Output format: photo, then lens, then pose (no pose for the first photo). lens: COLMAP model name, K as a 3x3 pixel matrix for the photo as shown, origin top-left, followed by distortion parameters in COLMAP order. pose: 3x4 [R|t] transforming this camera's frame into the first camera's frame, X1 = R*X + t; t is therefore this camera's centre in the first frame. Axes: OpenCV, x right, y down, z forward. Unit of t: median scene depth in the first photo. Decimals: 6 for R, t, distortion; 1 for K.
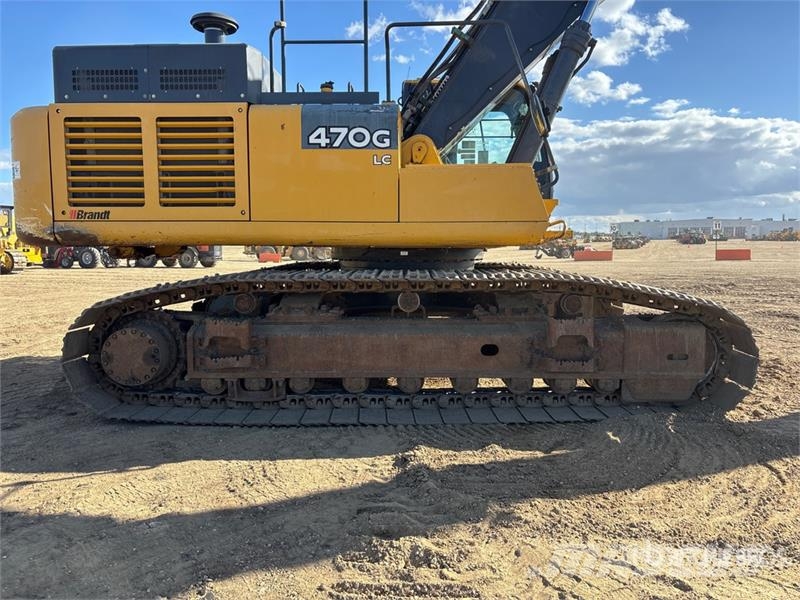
lens RADIAL K [[603.0, 0, 400.0], [0, 603.0, 300.0], [0, 0, 1]] dist [0.028606, -0.000587]
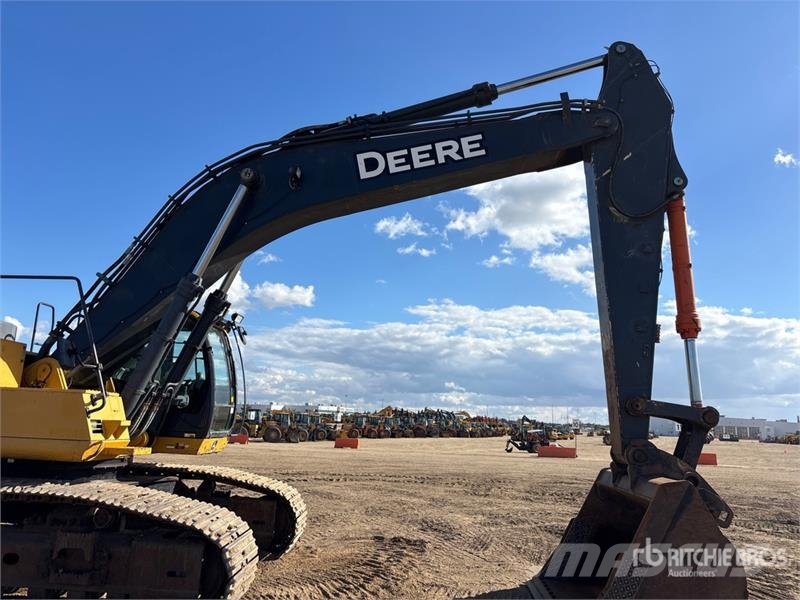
lens RADIAL K [[605.1, 0, 399.0], [0, 605.1, 295.5], [0, 0, 1]] dist [0.068814, -0.094045]
pose [[0.998782, 0.035780, -0.033965, 0.853964], [-0.044345, 0.952823, -0.300269, -0.068712], [0.021619, 0.301409, 0.953250, -0.184219]]
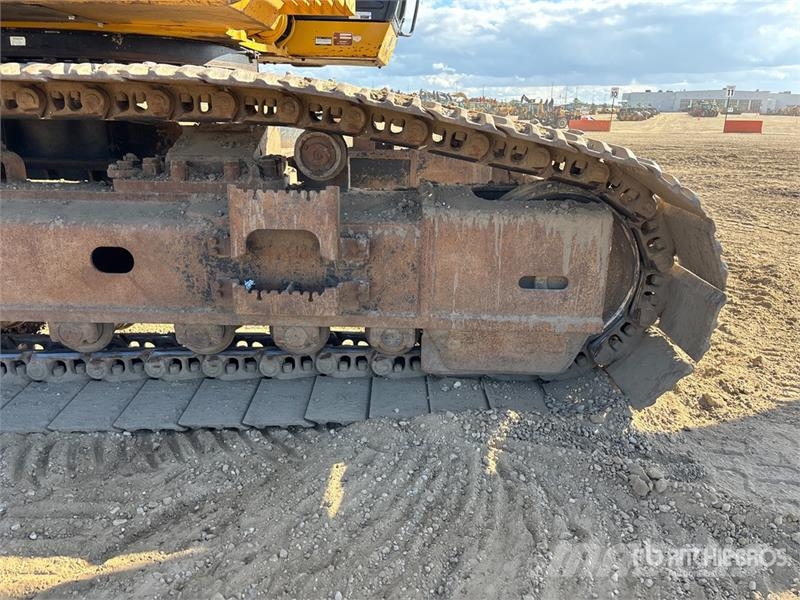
lens RADIAL K [[603.0, 0, 395.5], [0, 603.0, 301.1], [0, 0, 1]] dist [0.077399, -0.097222]
pose [[0.999861, 0.016643, 0.001131, 0.342448], [-0.016524, 0.978796, 0.204170, 0.018997], [0.002291, -0.204160, 0.978935, 0.554523]]
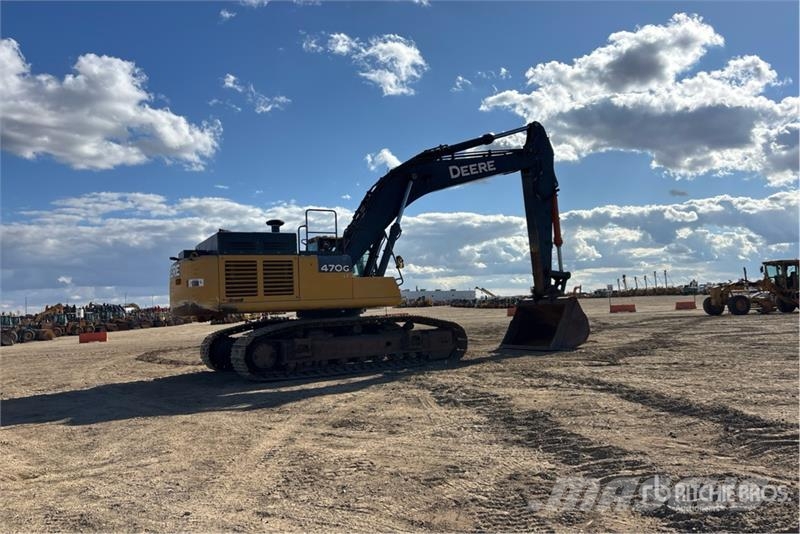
lens RADIAL K [[607.9, 0, 400.0], [0, 607.9, 267.0], [0, 0, 1]] dist [0.050470, -0.006401]
pose [[0.862781, -0.004150, 0.505561, -1.181739], [0.093067, 0.984182, -0.150746, 0.157606], [-0.496939, 0.177112, 0.849519, -1.416352]]
